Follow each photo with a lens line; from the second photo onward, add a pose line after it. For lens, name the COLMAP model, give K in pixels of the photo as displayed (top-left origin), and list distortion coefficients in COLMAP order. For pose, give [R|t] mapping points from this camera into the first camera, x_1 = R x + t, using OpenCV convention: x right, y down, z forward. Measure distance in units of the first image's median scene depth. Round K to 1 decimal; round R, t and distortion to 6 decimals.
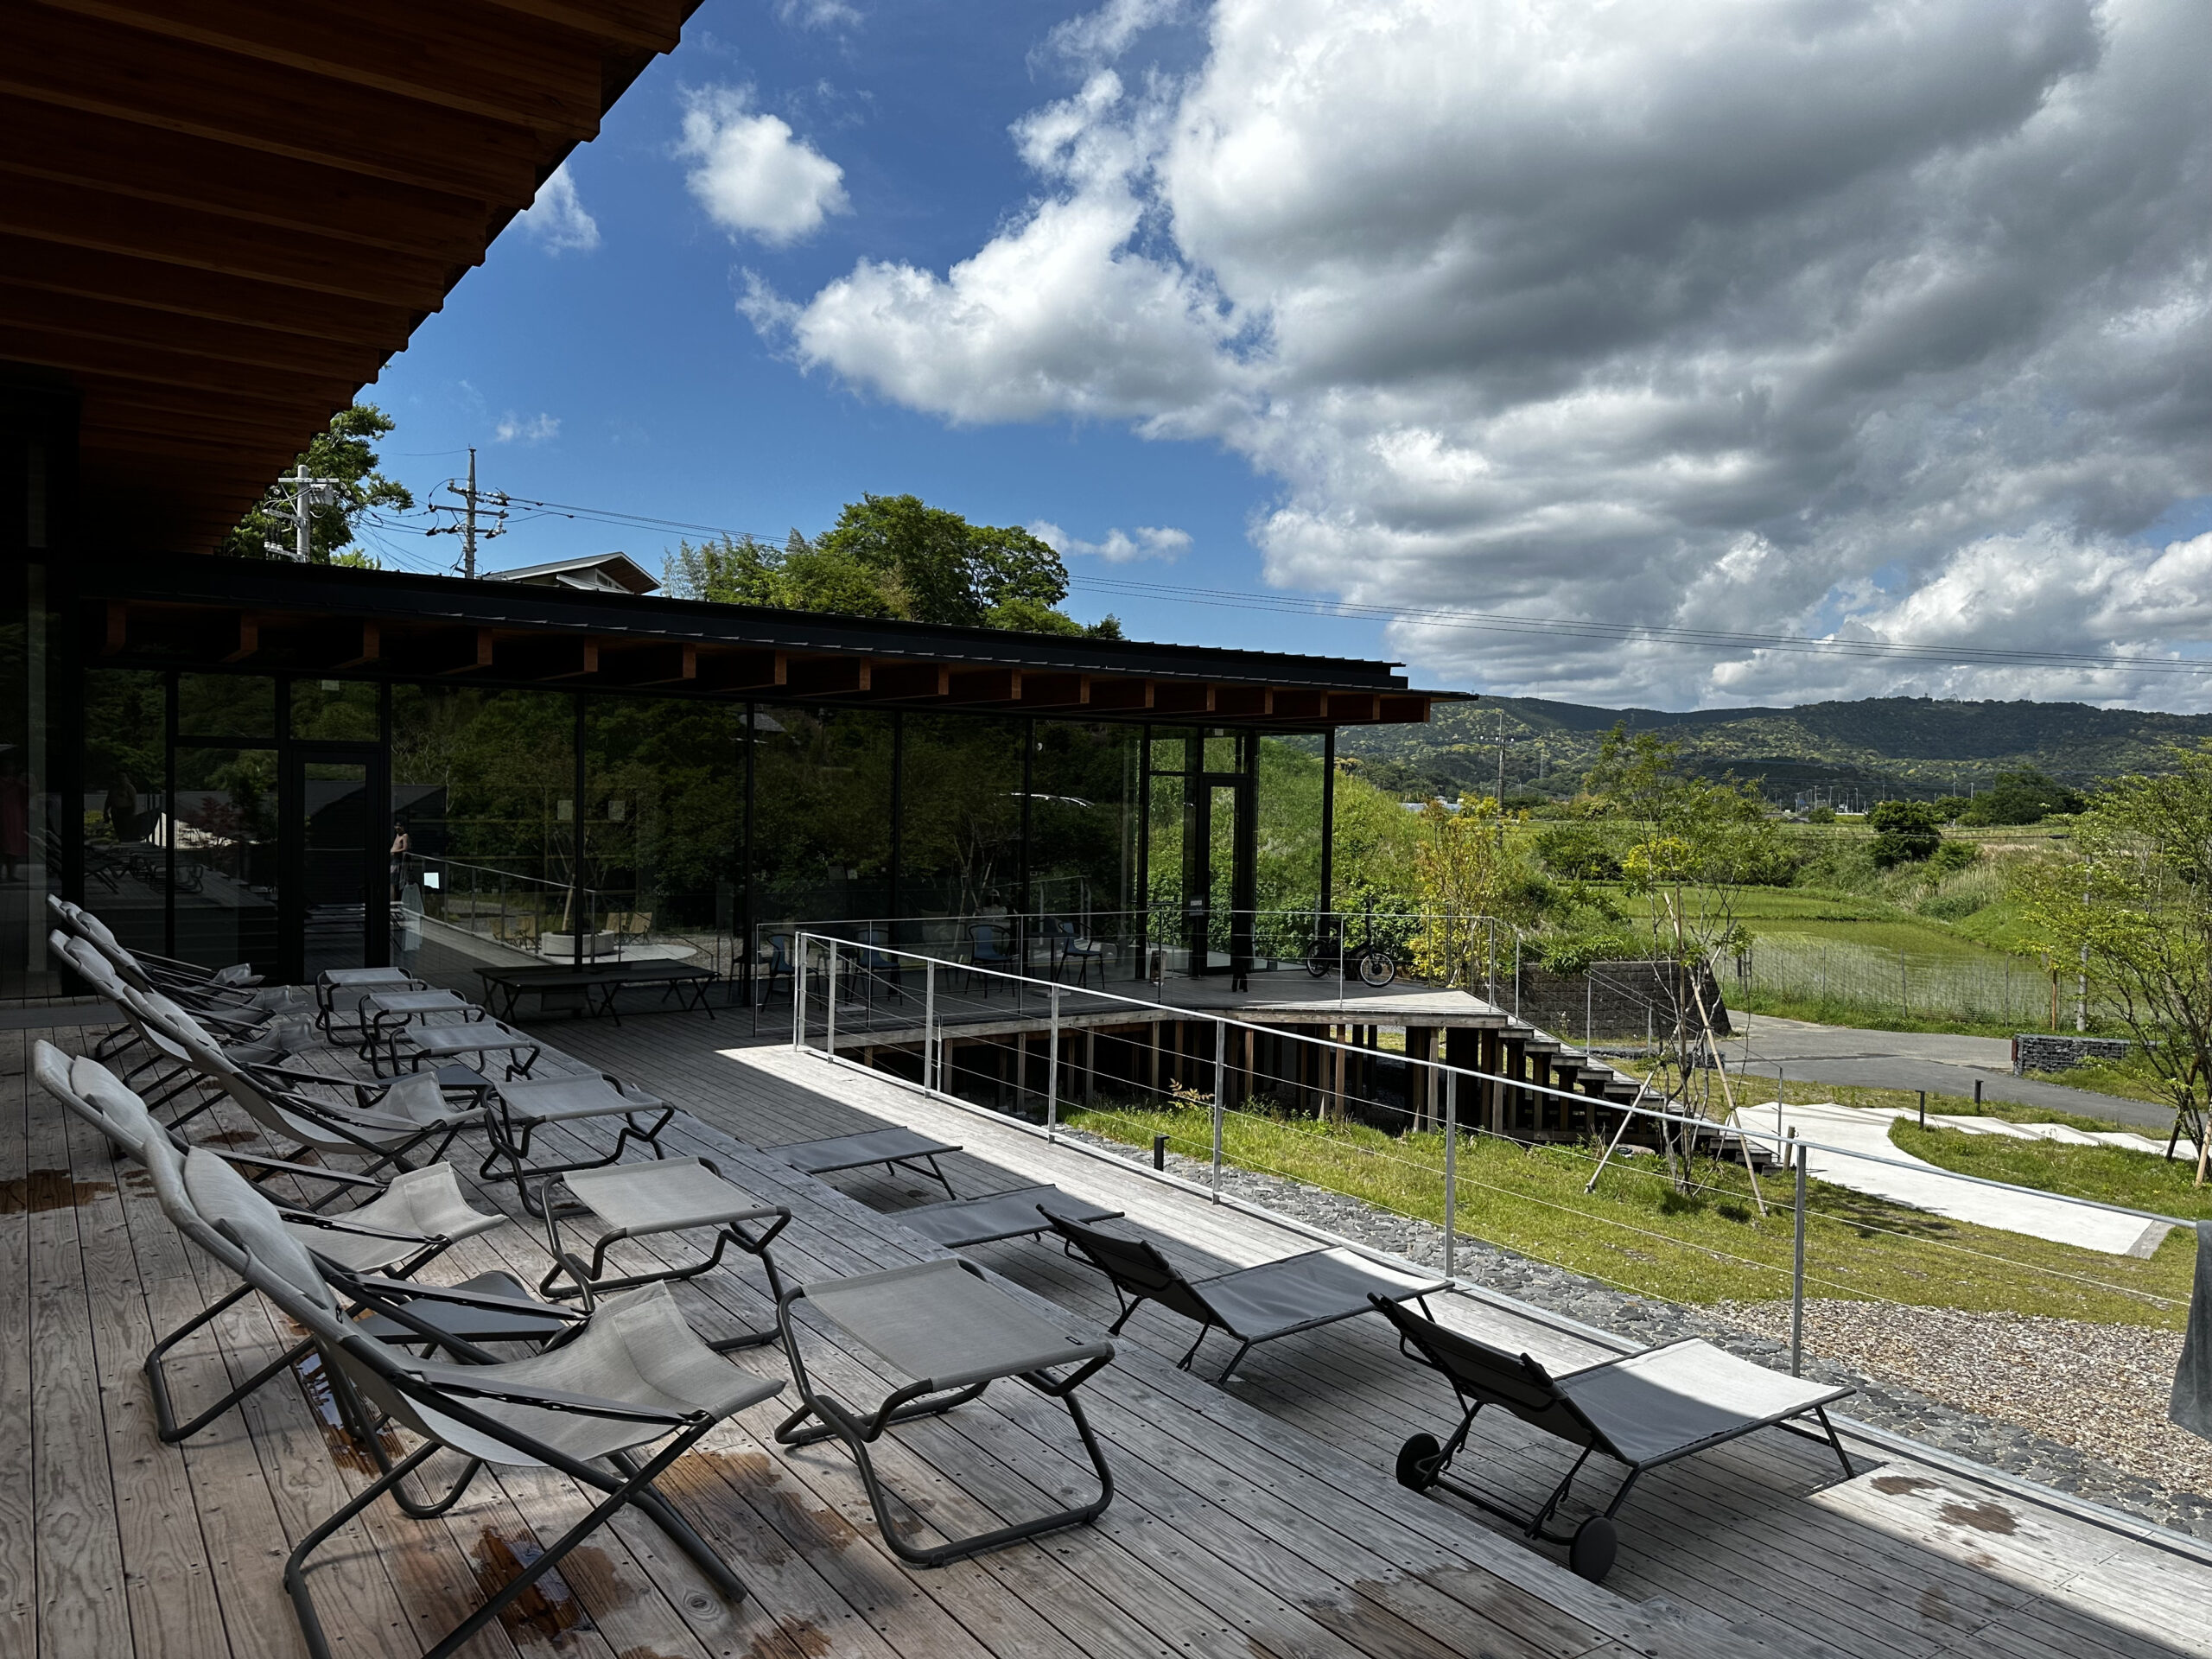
lens RADIAL K [[1547.7, 0, 1067.8], [0, 1547.7, 845.5], [0, 0, 1]] dist [0.043323, -0.041797]
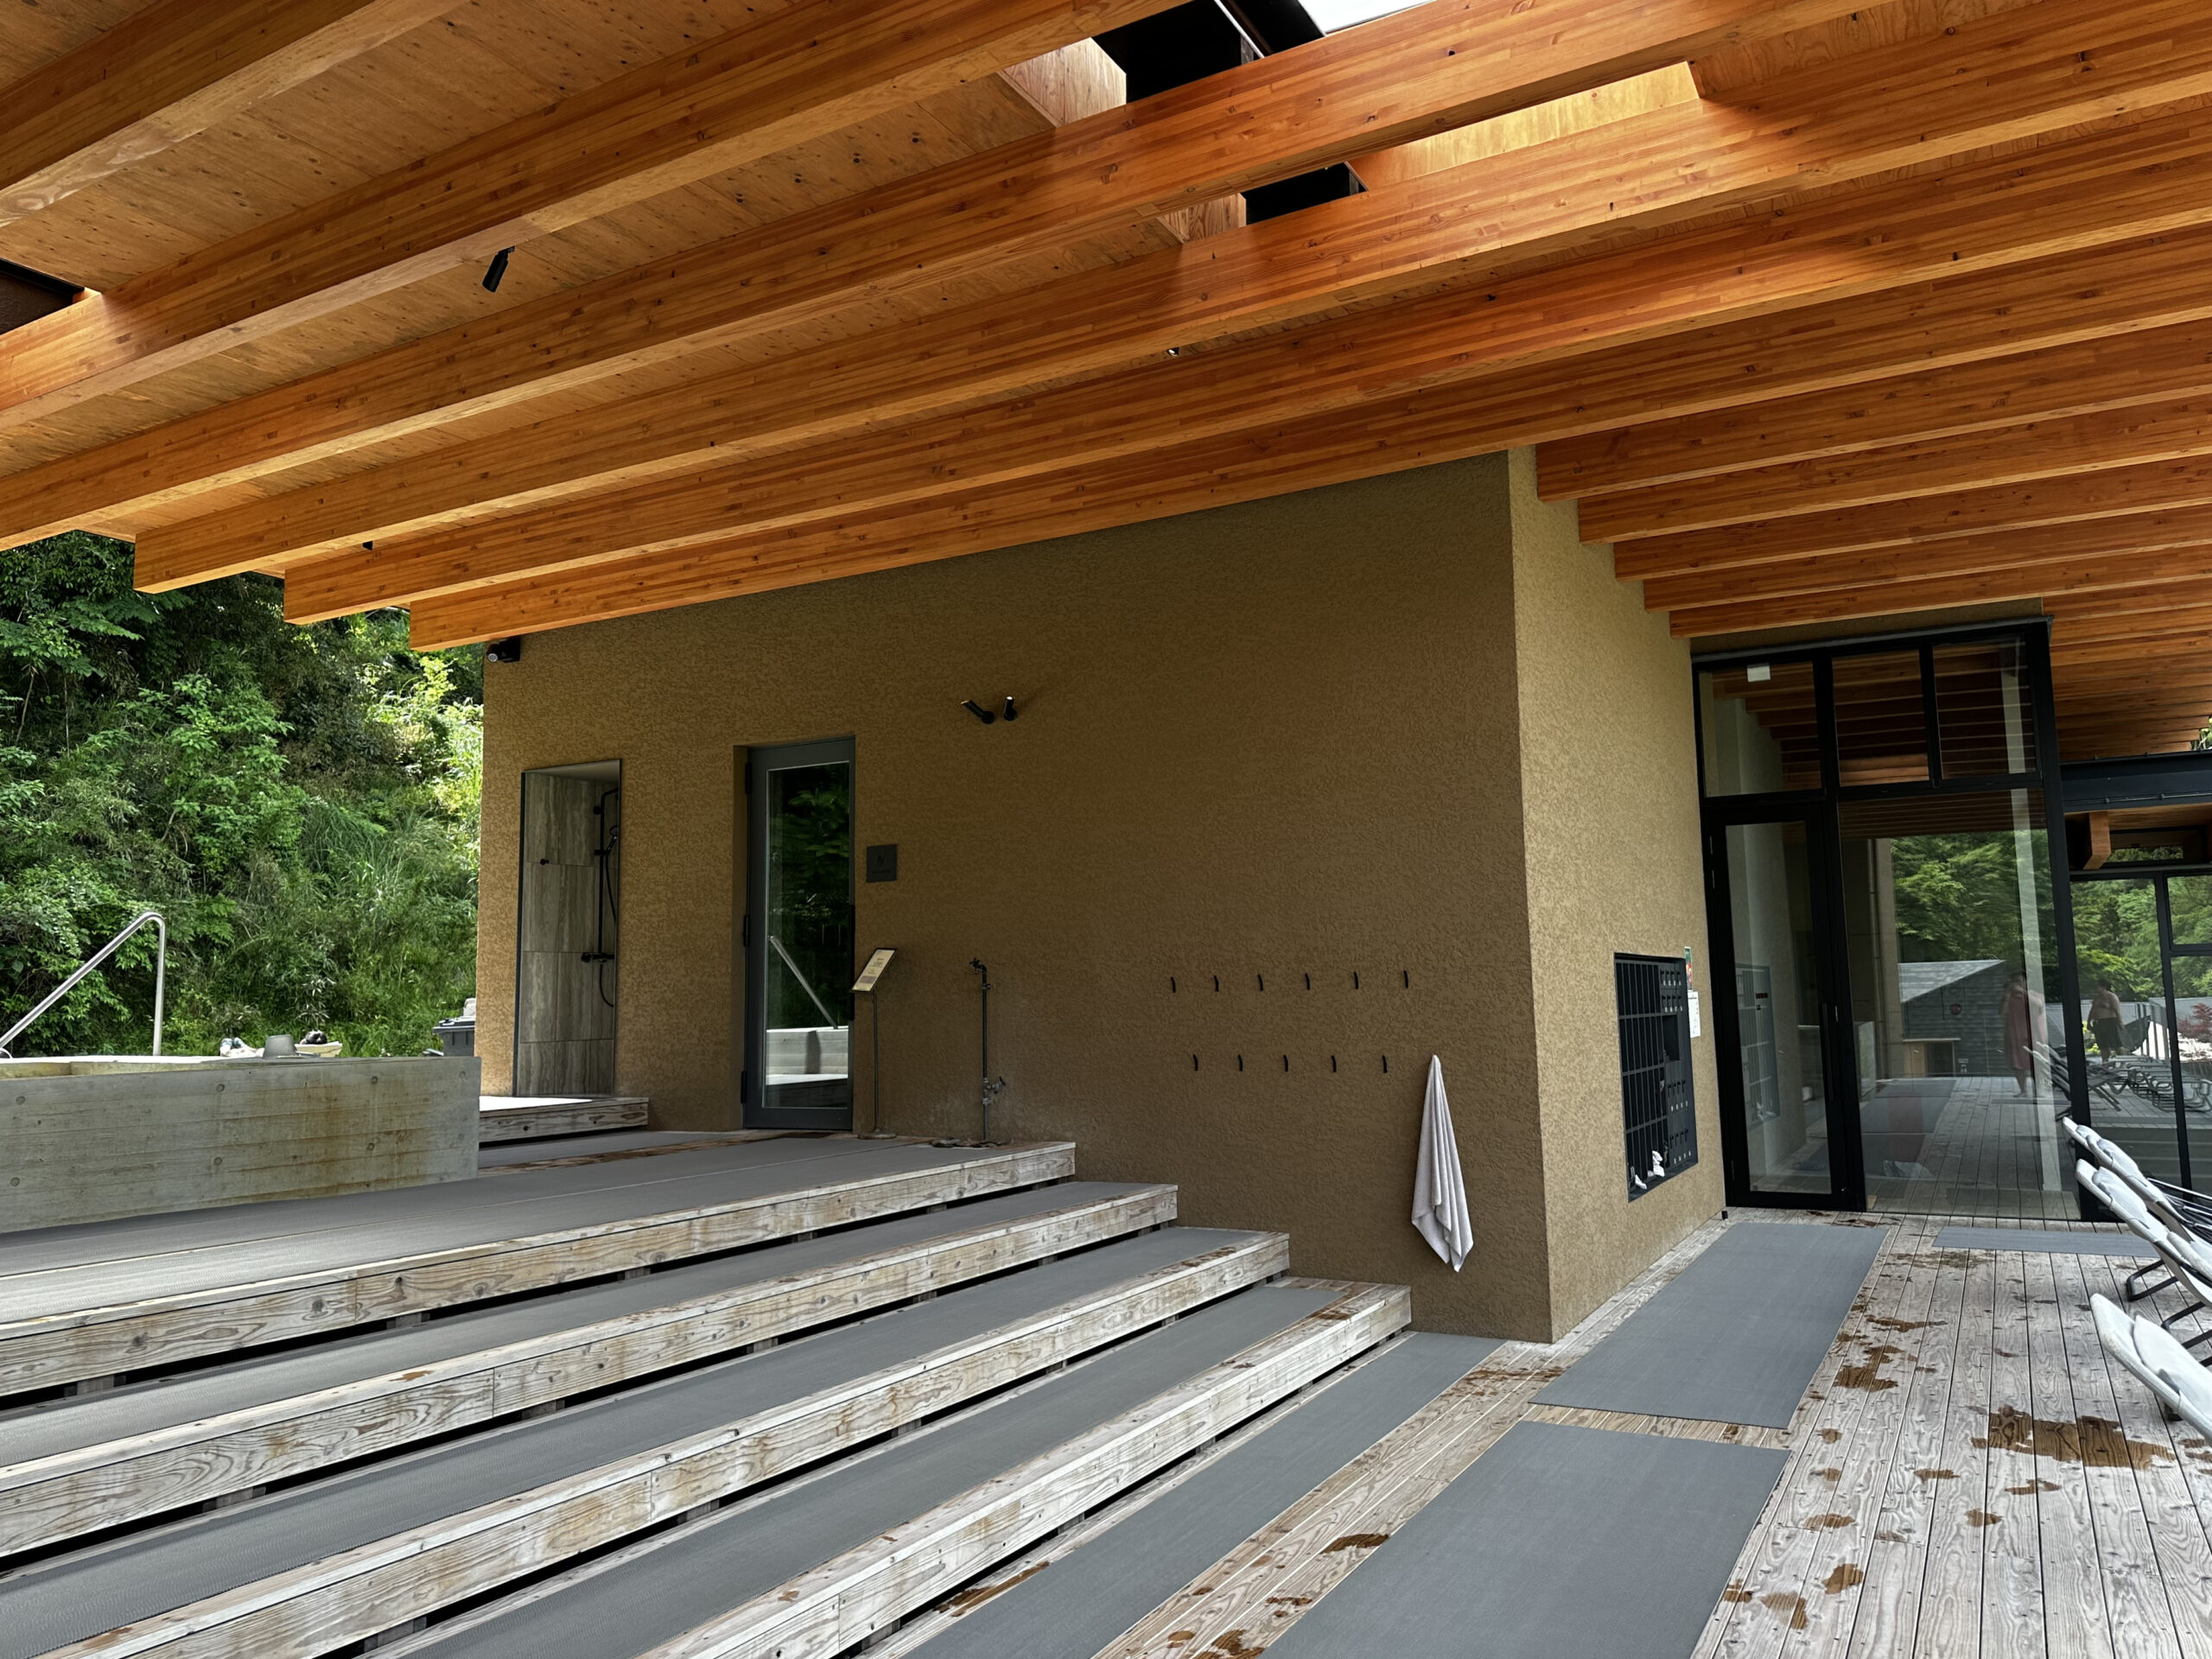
lens RADIAL K [[1547.7, 0, 1141.3], [0, 1547.7, 820.9], [0, 0, 1]] dist [0.043323, -0.041797]
pose [[0.459732, -0.131748, -0.878231, -0.011595], [0.001183, 0.989024, -0.147749, -0.003625], [0.888057, 0.066886, 0.454842, 0.009074]]
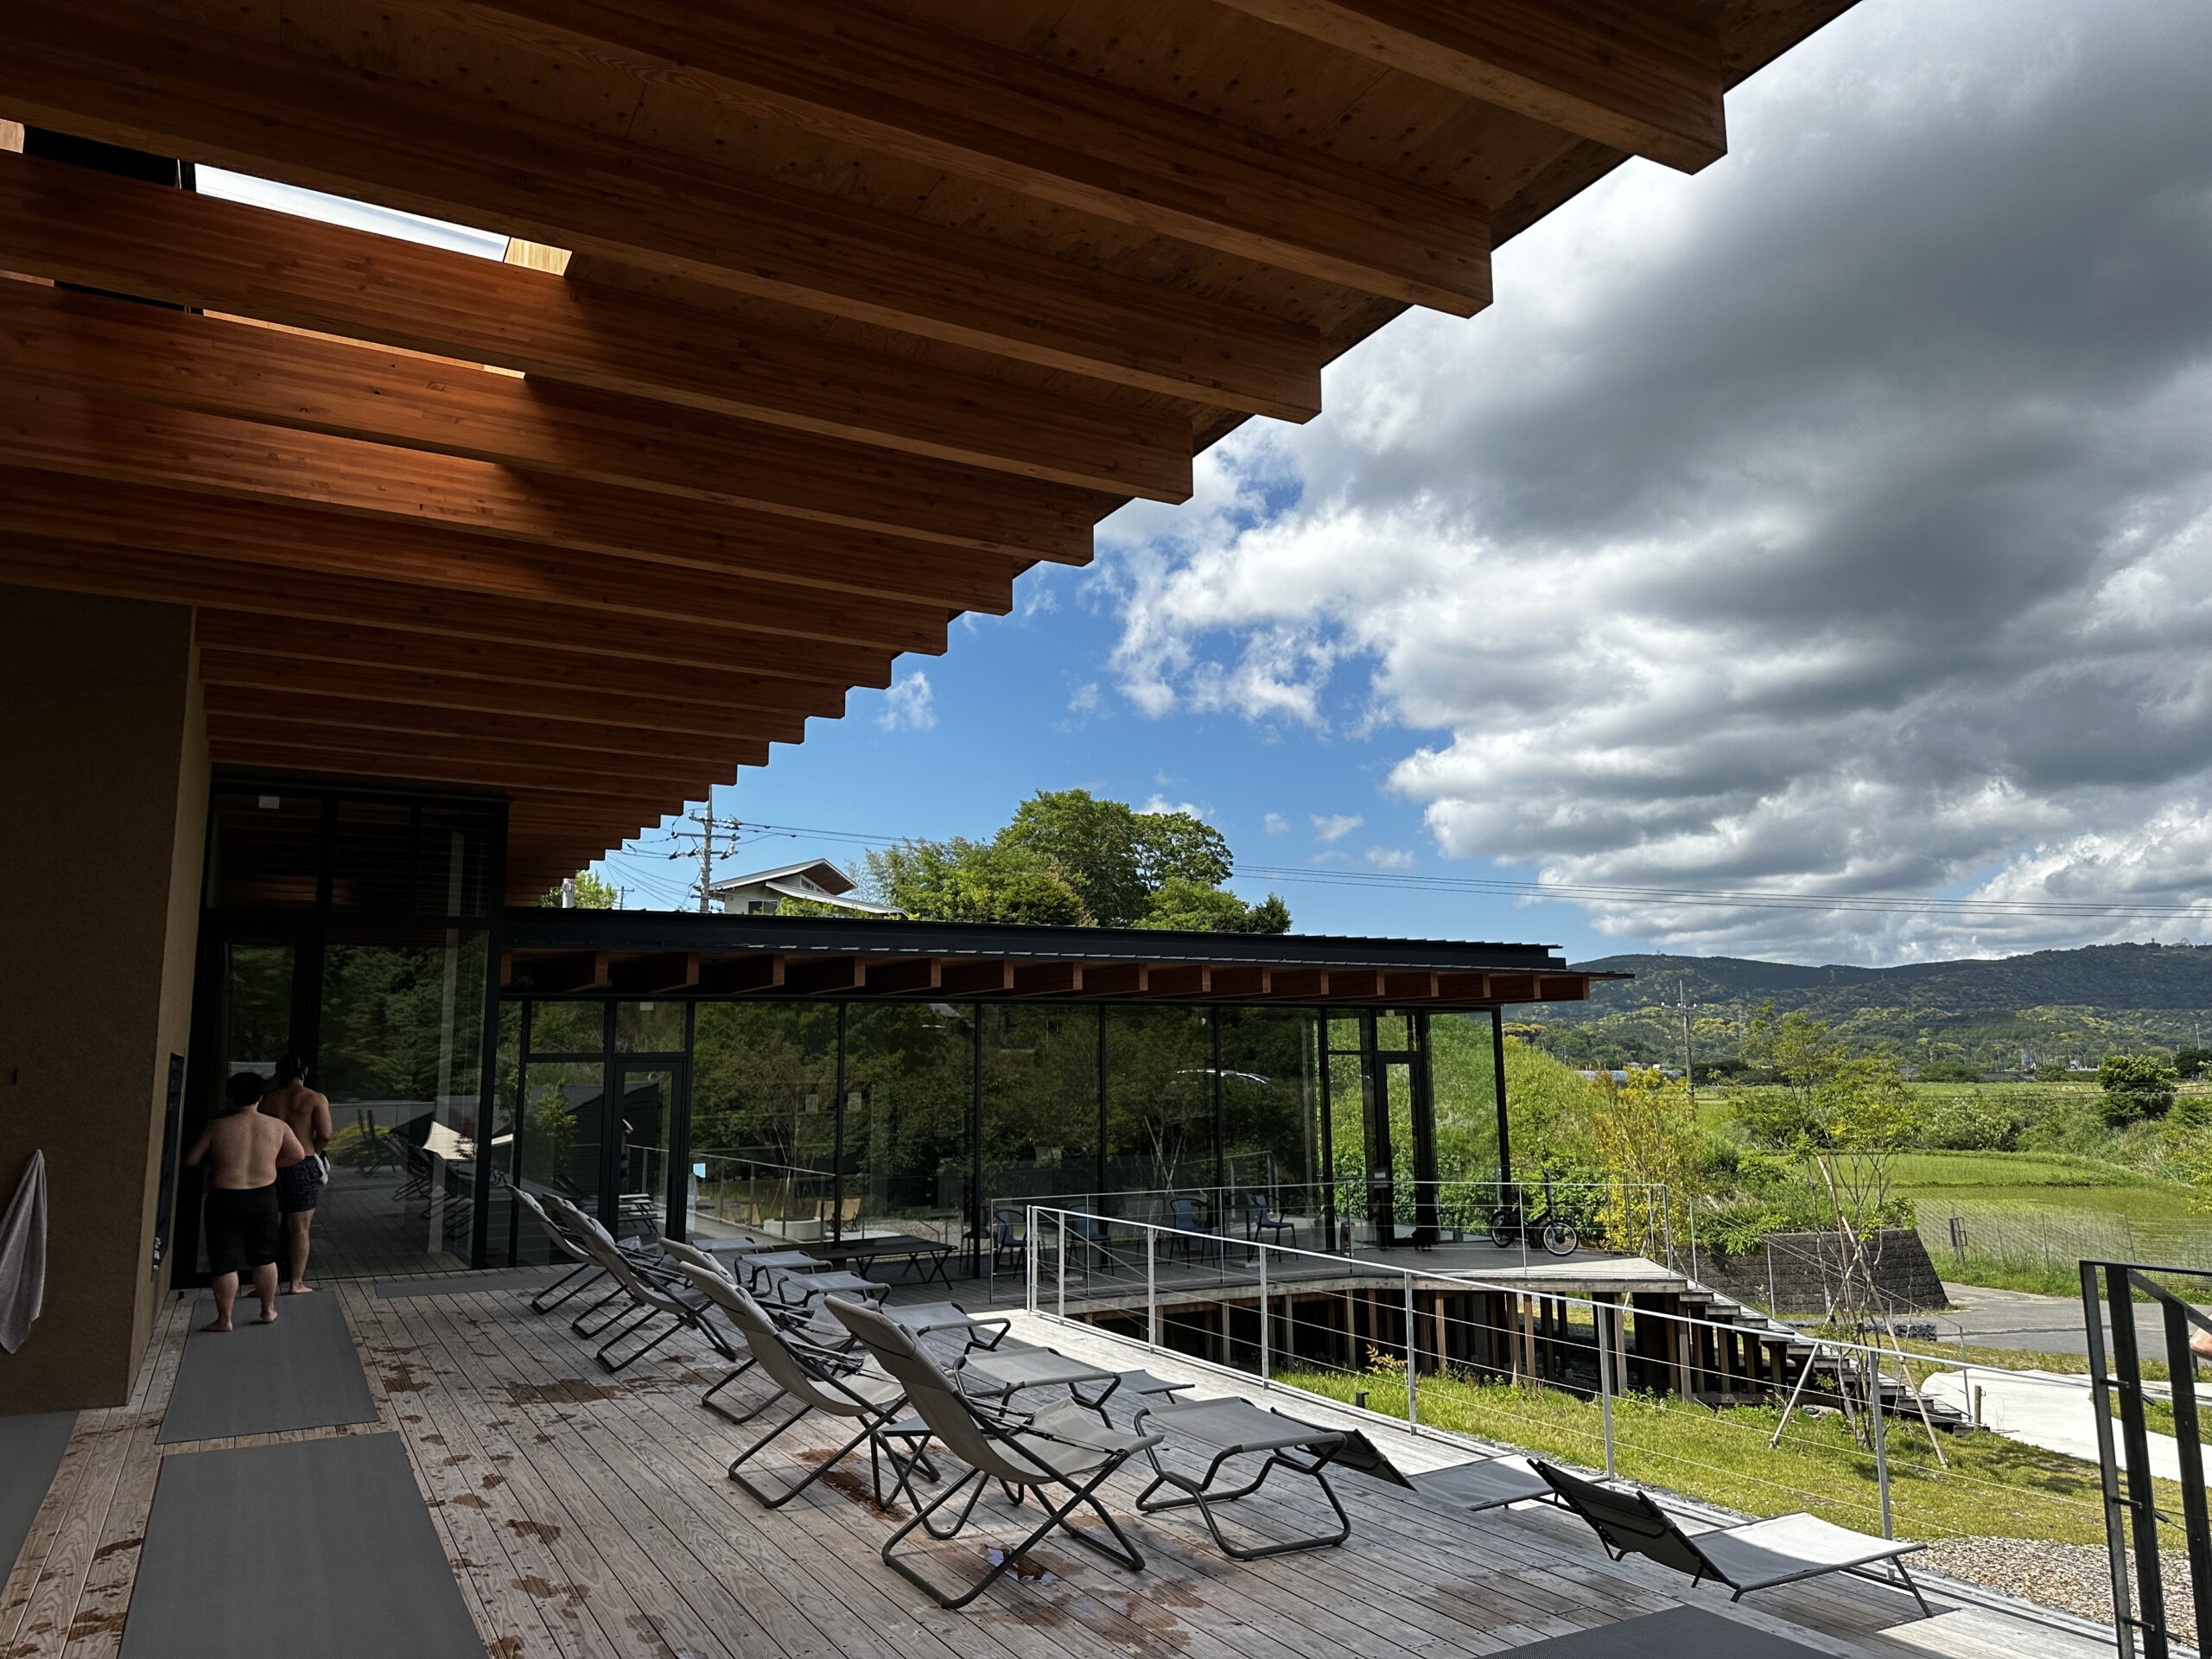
lens RADIAL K [[1547.7, 0, 1080.0], [0, 1547.7, 824.5], [0, 0, 1]] dist [0.043323, -0.041797]
pose [[0.994456, -0.043851, -0.095574, -0.011129], [0.024851, 0.981161, -0.191589, -0.000863], [0.102175, 0.188152, 0.976811, -0.132415]]
